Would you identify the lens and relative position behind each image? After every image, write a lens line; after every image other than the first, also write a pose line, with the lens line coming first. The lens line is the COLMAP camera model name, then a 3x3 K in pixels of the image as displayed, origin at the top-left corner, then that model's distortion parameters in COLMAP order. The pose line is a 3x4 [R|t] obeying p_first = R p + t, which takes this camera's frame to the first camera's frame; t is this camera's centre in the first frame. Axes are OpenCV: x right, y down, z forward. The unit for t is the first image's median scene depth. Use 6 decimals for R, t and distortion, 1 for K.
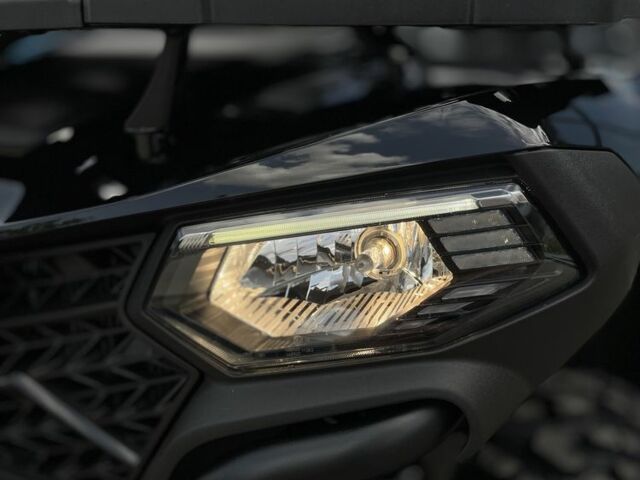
lens RADIAL K [[654.3, 0, 323.8], [0, 654.3, 242.8], [0, 0, 1]] dist [0.027255, 0.000000]
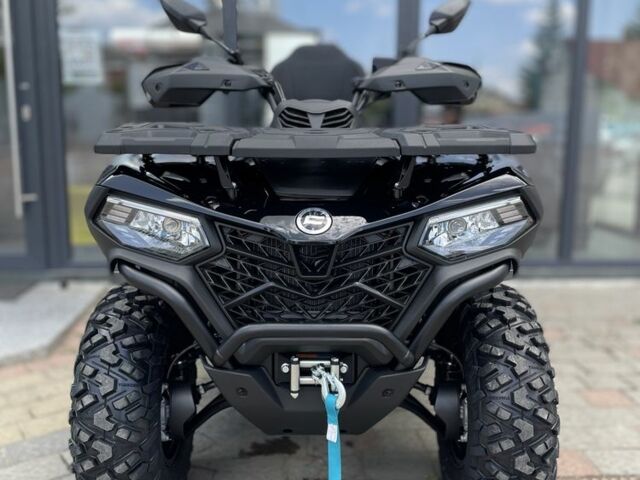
lens RADIAL K [[654.3, 0, 321.8], [0, 654.3, 236.5], [0, 0, 1]] dist [0.027255, 0.000000]
pose [[0.887448, -0.081852, 0.453583, -1.863962], [0.119698, 0.991268, -0.055312, 0.156496], [-0.445095, 0.103379, 0.889496, -1.364663]]
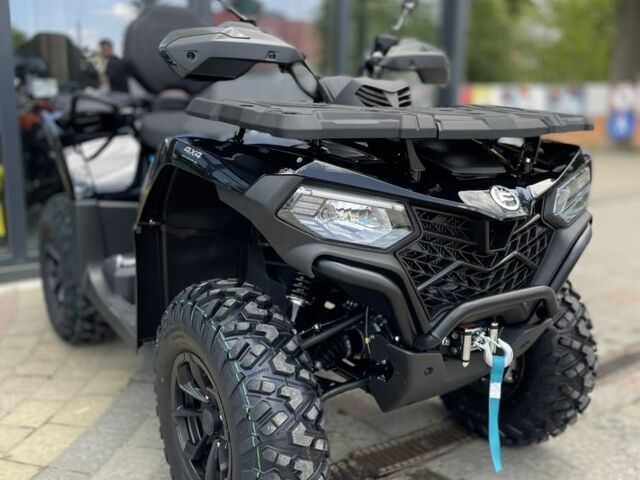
lens RADIAL K [[654.3, 0, 321.6], [0, 654.3, 241.3], [0, 0, 1]] dist [0.027255, 0.000000]
pose [[0.481112, -0.186842, 0.856517, -3.551001], [0.202777, 0.974246, 0.098622, -0.318127], [-0.852885, 0.126234, 0.506609, 0.274076]]
